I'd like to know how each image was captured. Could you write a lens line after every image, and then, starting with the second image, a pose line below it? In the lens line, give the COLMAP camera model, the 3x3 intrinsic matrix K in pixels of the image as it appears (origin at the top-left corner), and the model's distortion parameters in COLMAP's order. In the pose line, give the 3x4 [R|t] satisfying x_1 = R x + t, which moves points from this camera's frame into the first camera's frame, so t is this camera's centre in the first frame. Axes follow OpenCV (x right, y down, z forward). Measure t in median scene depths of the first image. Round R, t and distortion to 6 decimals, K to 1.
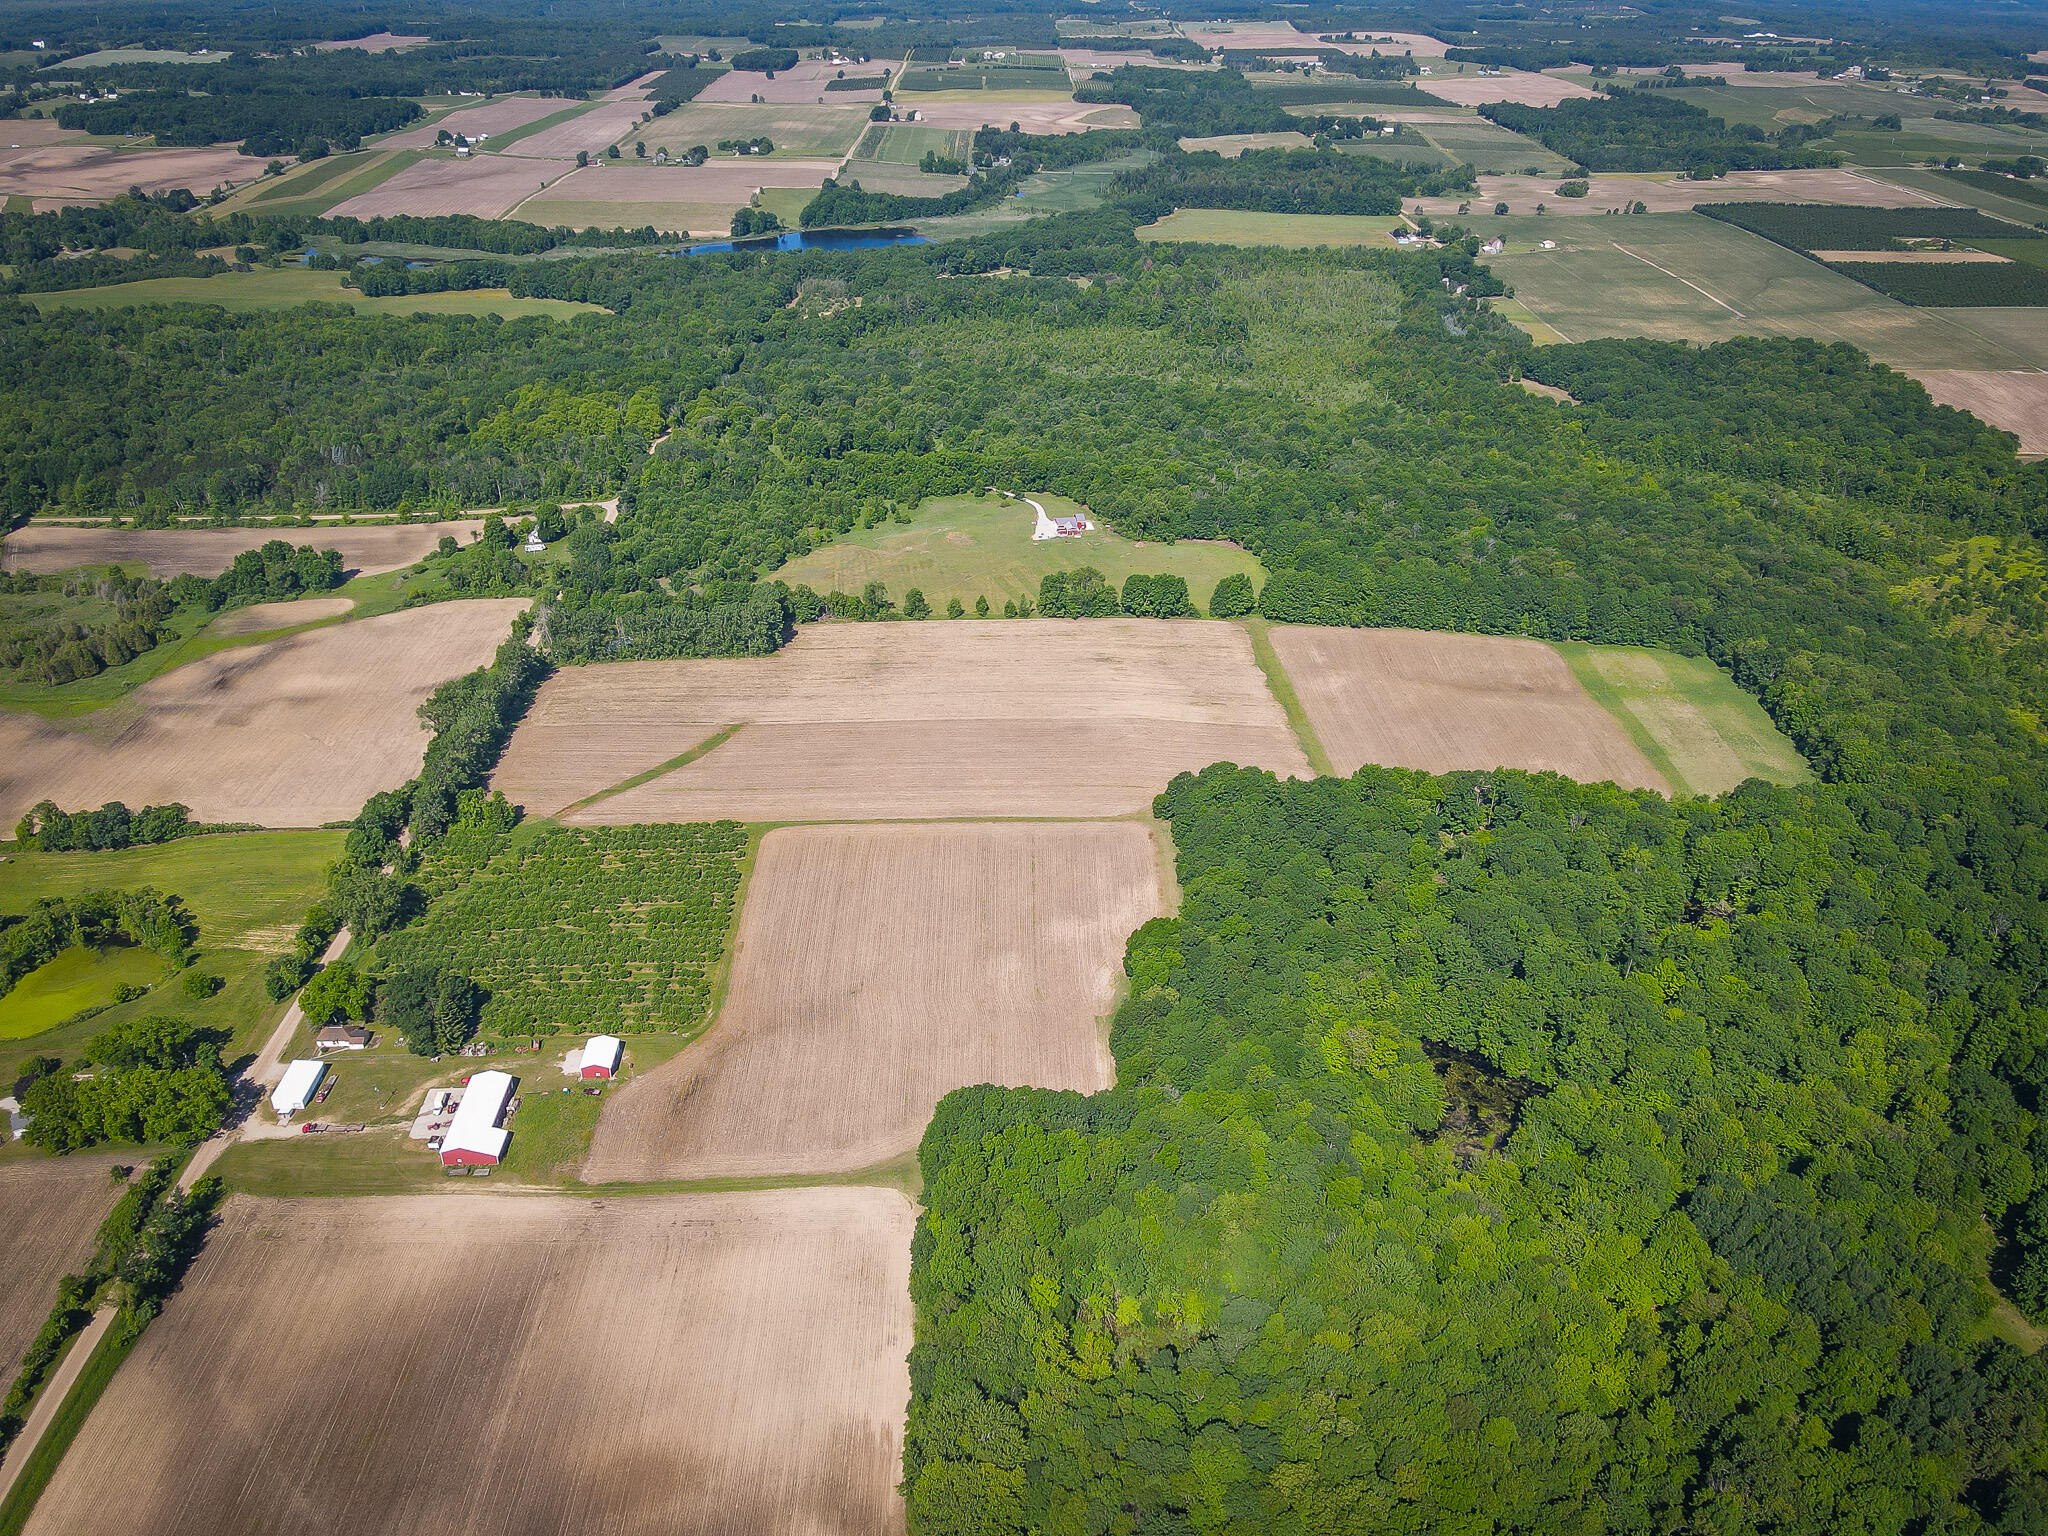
lens RADIAL K [[1497.8, 0, 1043.1], [0, 1497.8, 777.1], [0, 0, 1]] dist [0.023352, -0.002645]
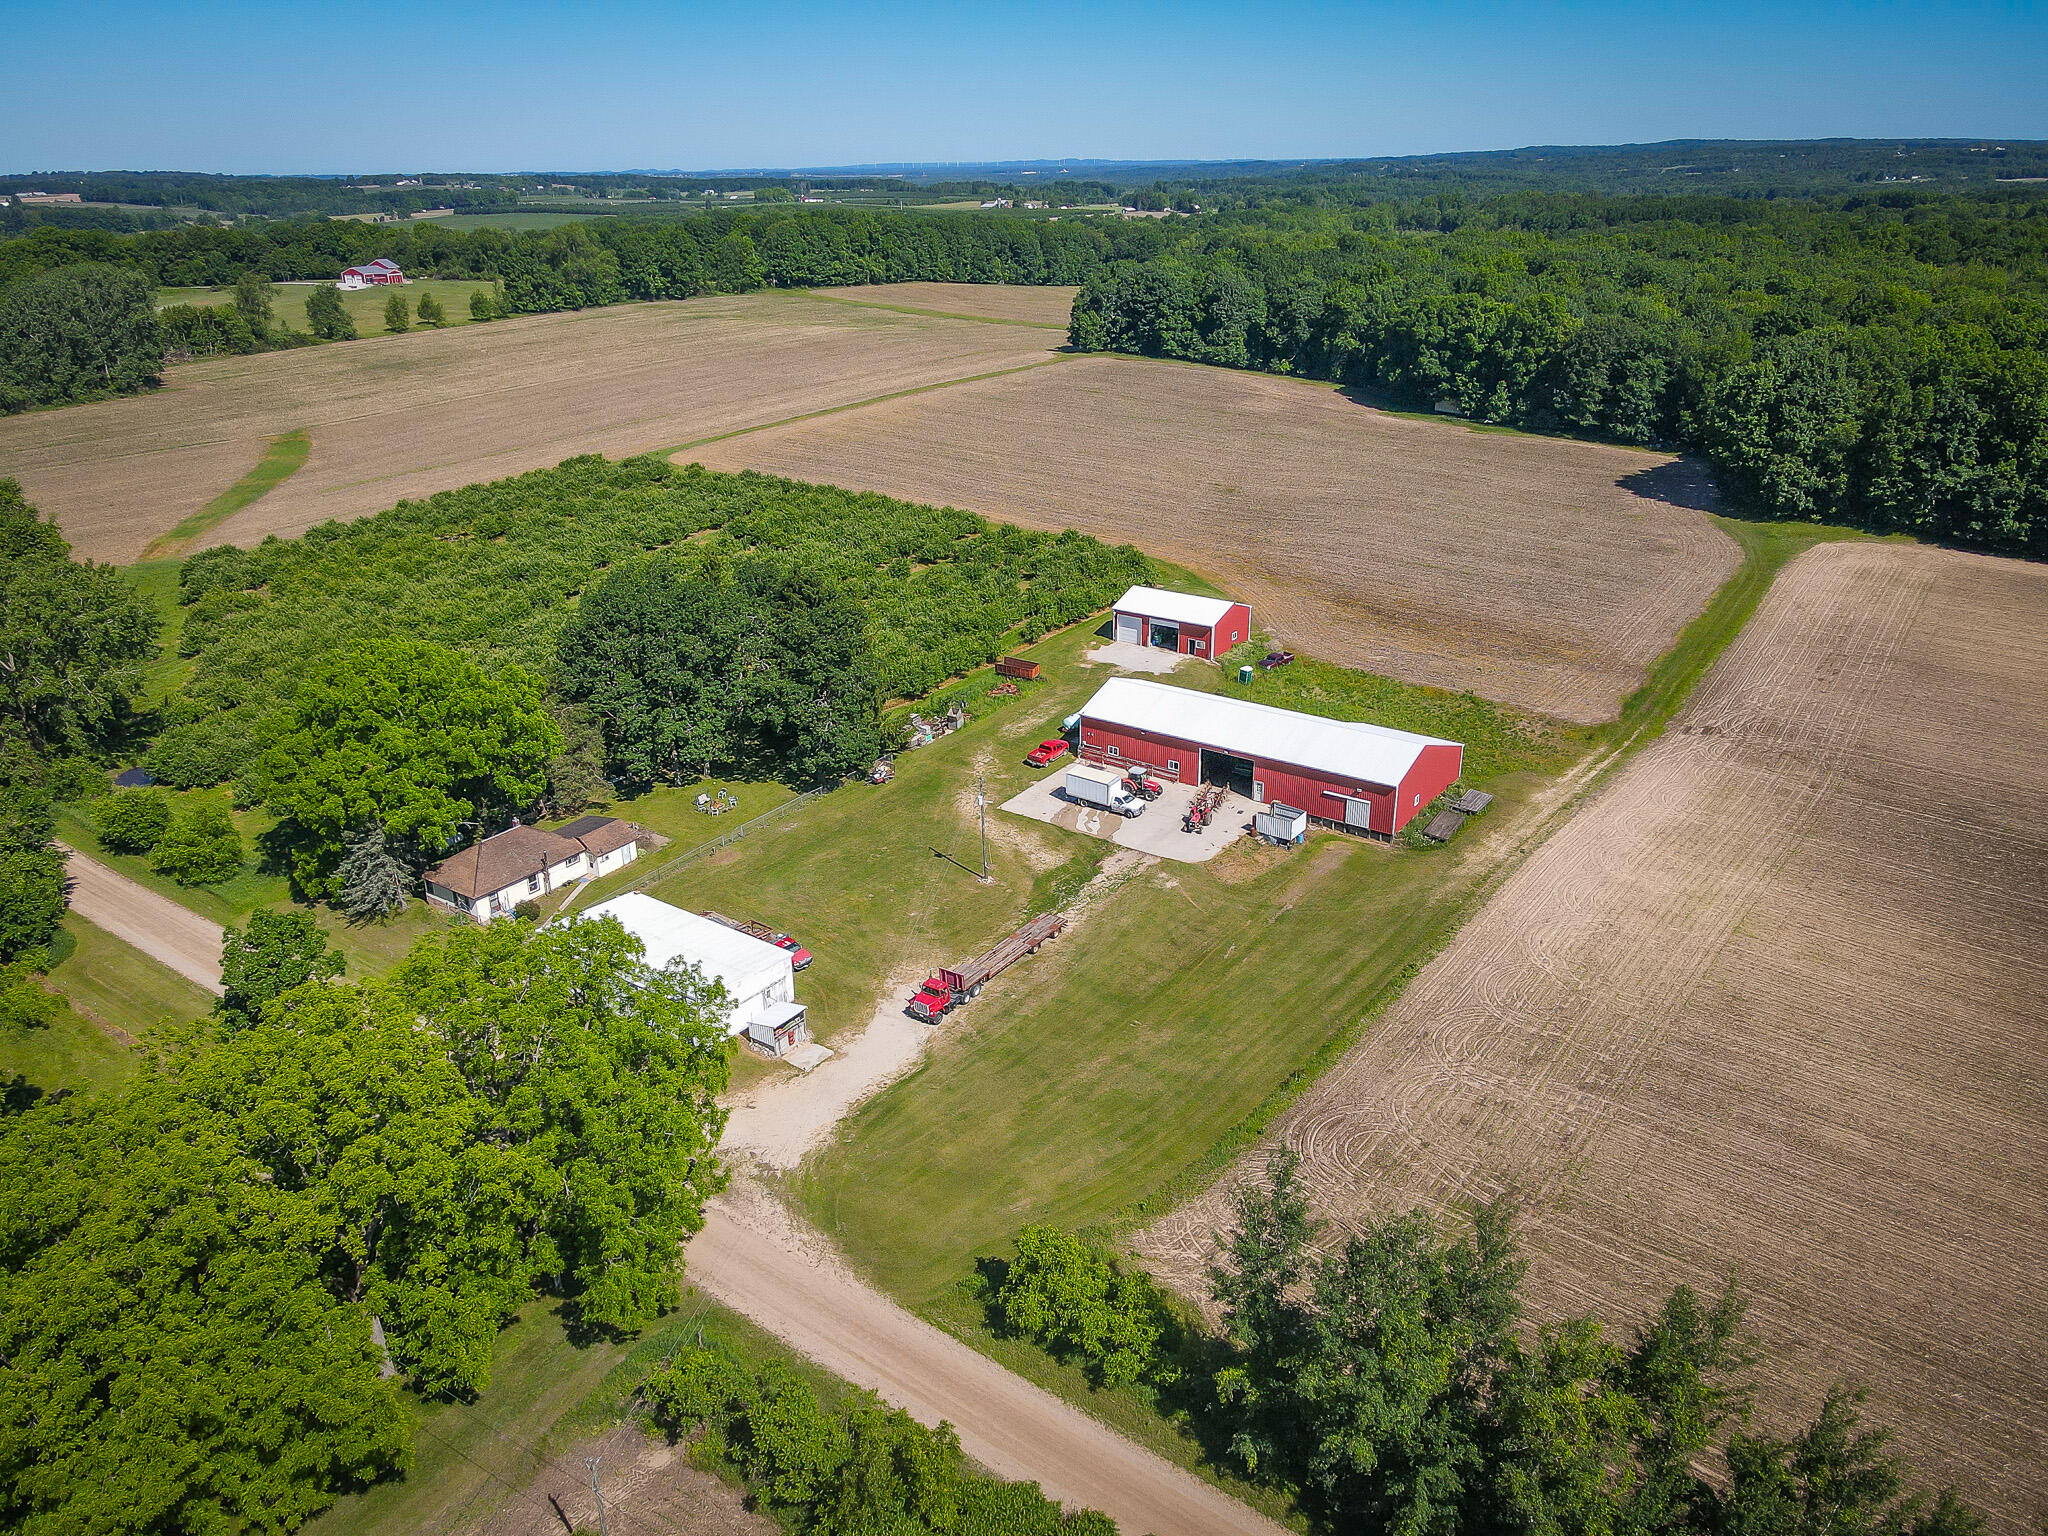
lens RADIAL K [[1497.8, 0, 1023.6], [0, 1497.8, 754.4], [0, 0, 1]] dist [0.023352, -0.002645]
pose [[0.615610, -0.327548, 0.716754, -0.497119], [0.419008, 0.906357, 0.054315, 0.147933], [-0.667426, 0.266889, 0.695207, 0.633428]]
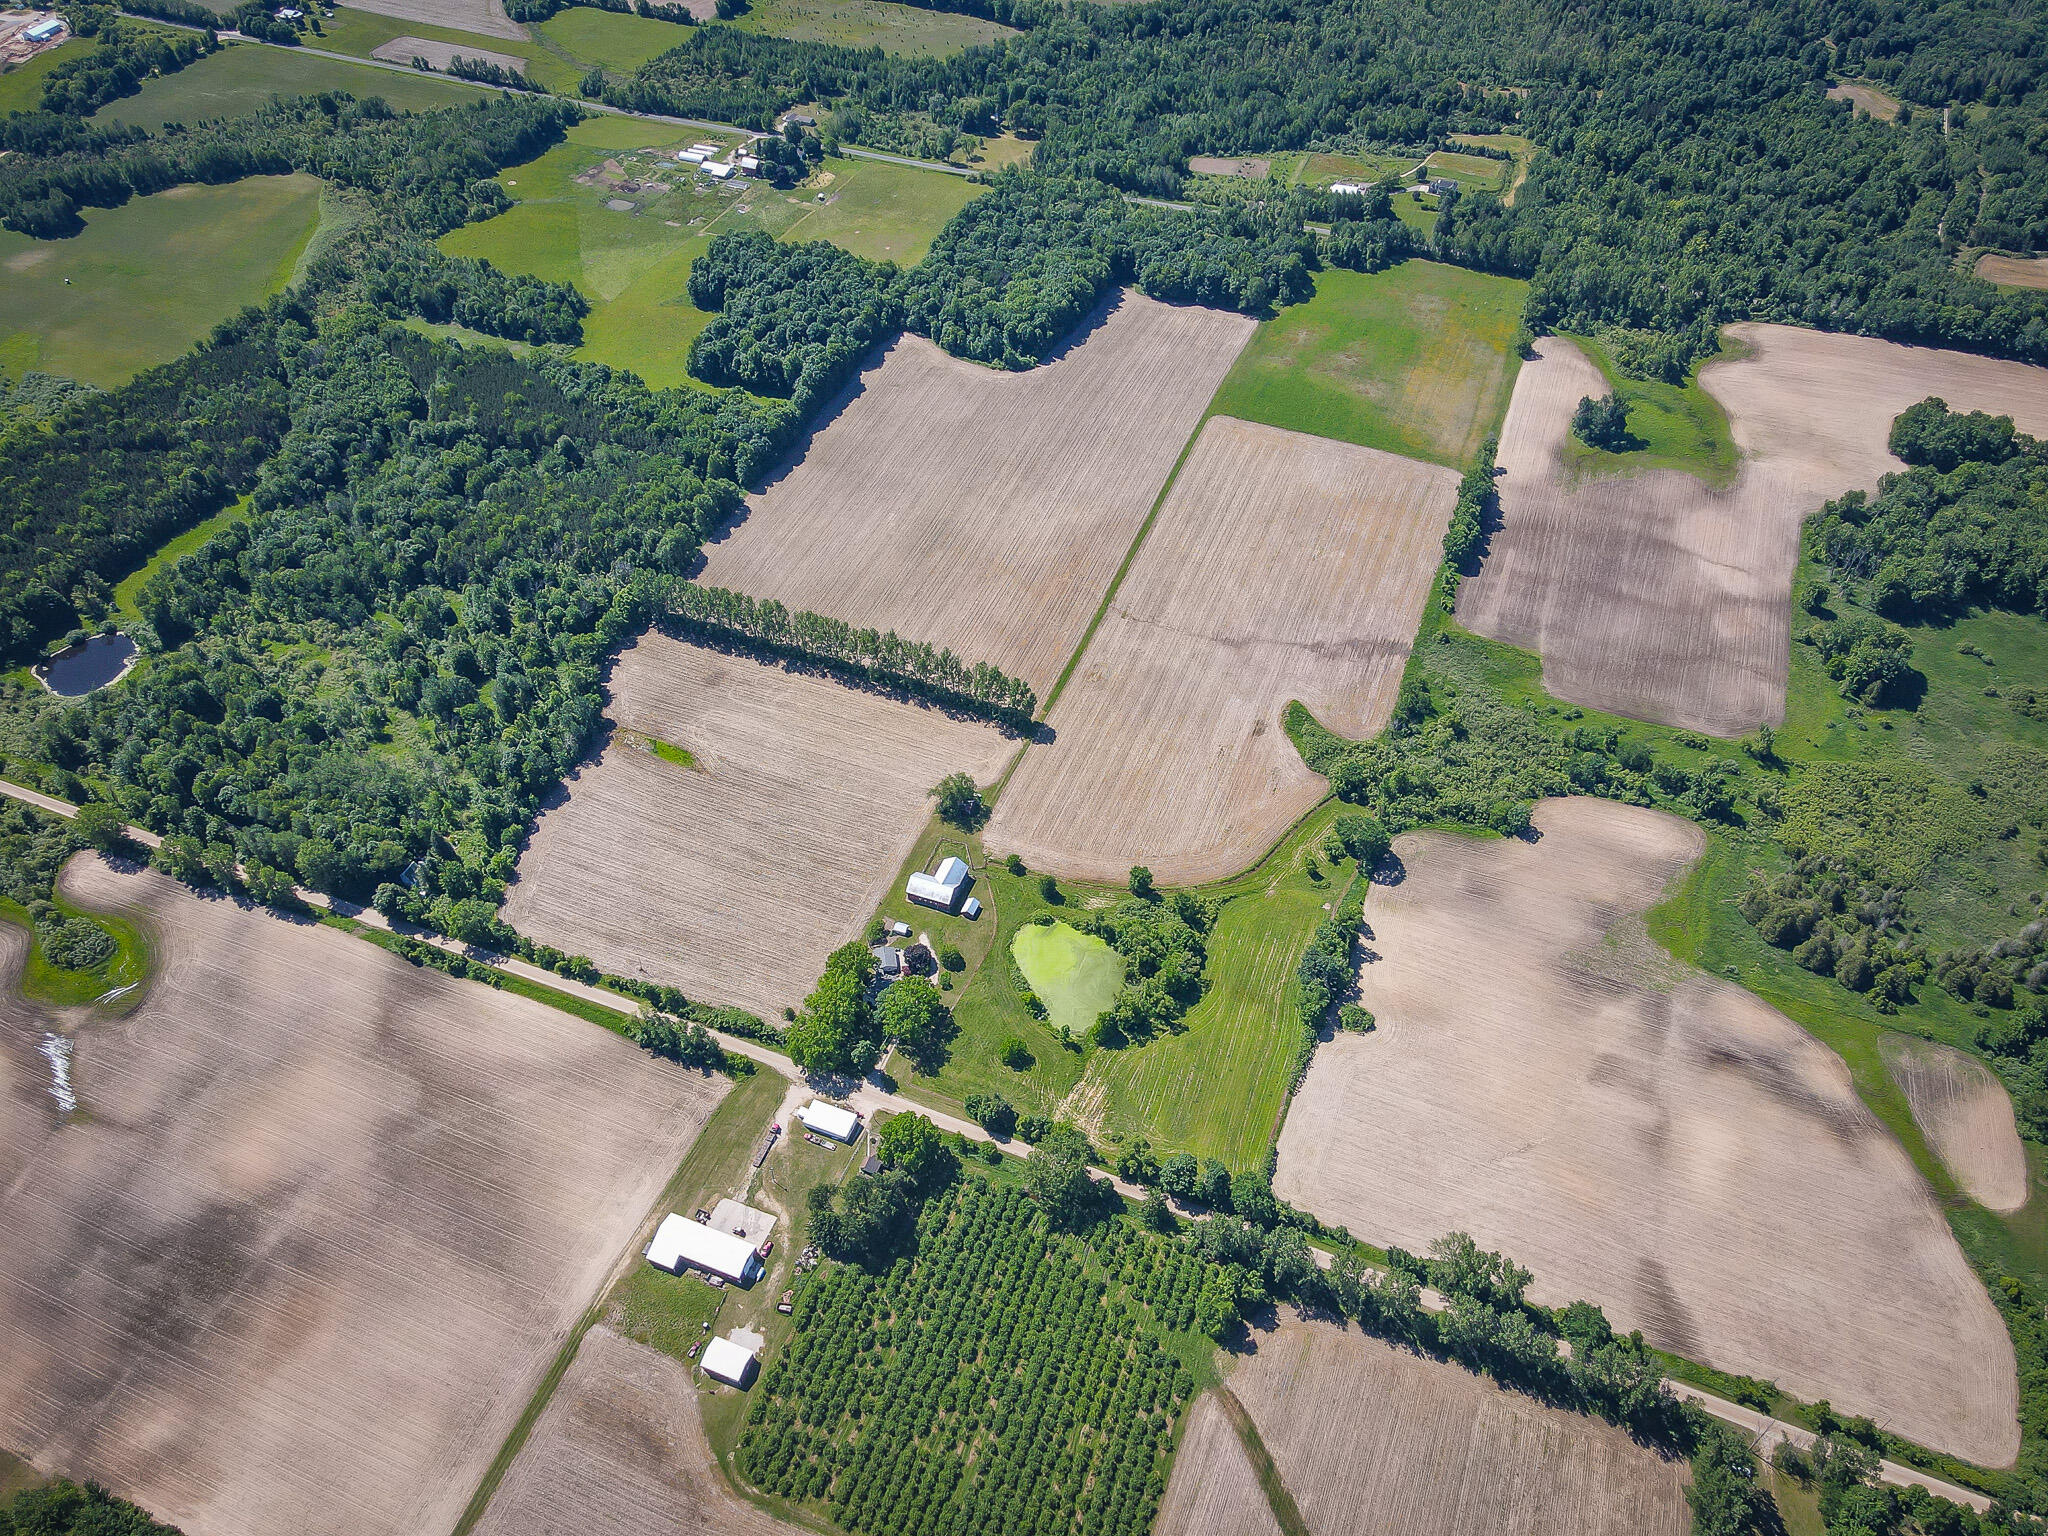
lens RADIAL K [[1497.8, 0, 1019.2], [0, 1497.8, 769.0], [0, 0, 1]] dist [0.023352, -0.002645]
pose [[-0.409251, 0.655782, -0.634400, 0.003450], [-0.450004, 0.459778, 0.765572, -0.703245], [0.793732, 0.598794, 0.106940, 0.665895]]
